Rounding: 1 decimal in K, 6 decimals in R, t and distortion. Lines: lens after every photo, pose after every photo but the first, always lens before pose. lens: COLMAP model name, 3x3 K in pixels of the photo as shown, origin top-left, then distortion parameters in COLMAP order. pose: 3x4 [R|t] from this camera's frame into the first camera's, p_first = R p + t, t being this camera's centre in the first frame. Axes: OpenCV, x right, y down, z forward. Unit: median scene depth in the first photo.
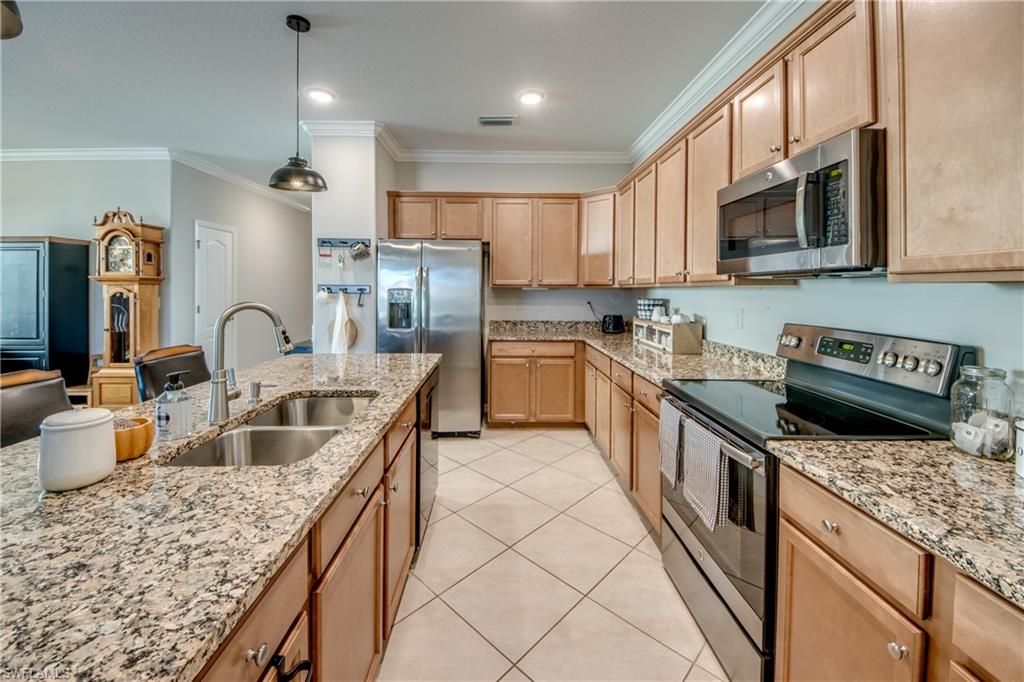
lens RADIAL K [[395.4, 0, 504.3], [0, 395.4, 289.7], [0, 0, 1]] dist [0.009466, -0.008035]
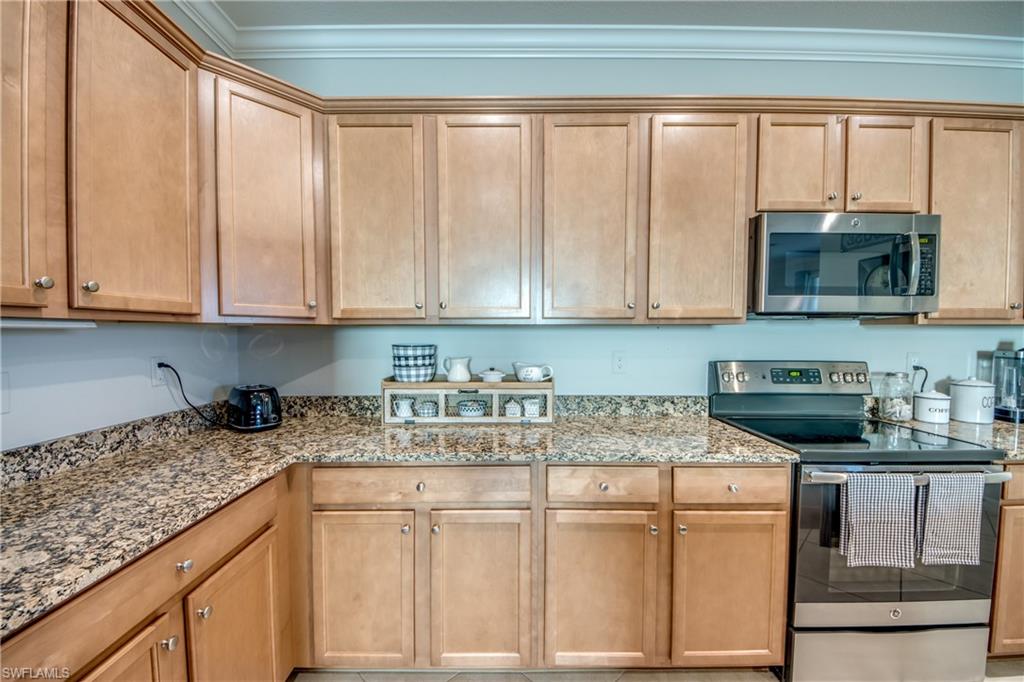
lens RADIAL K [[378.4, 0, 515.2], [0, 378.4, 343.1], [0, 0, 1]] dist [0.010432, -0.001684]
pose [[0.016453, -0.026447, 0.999515, -0.310398], [0.000328, 0.999650, 0.026445, 0.008565], [-0.999865, -0.000108, 0.016456, 1.509010]]
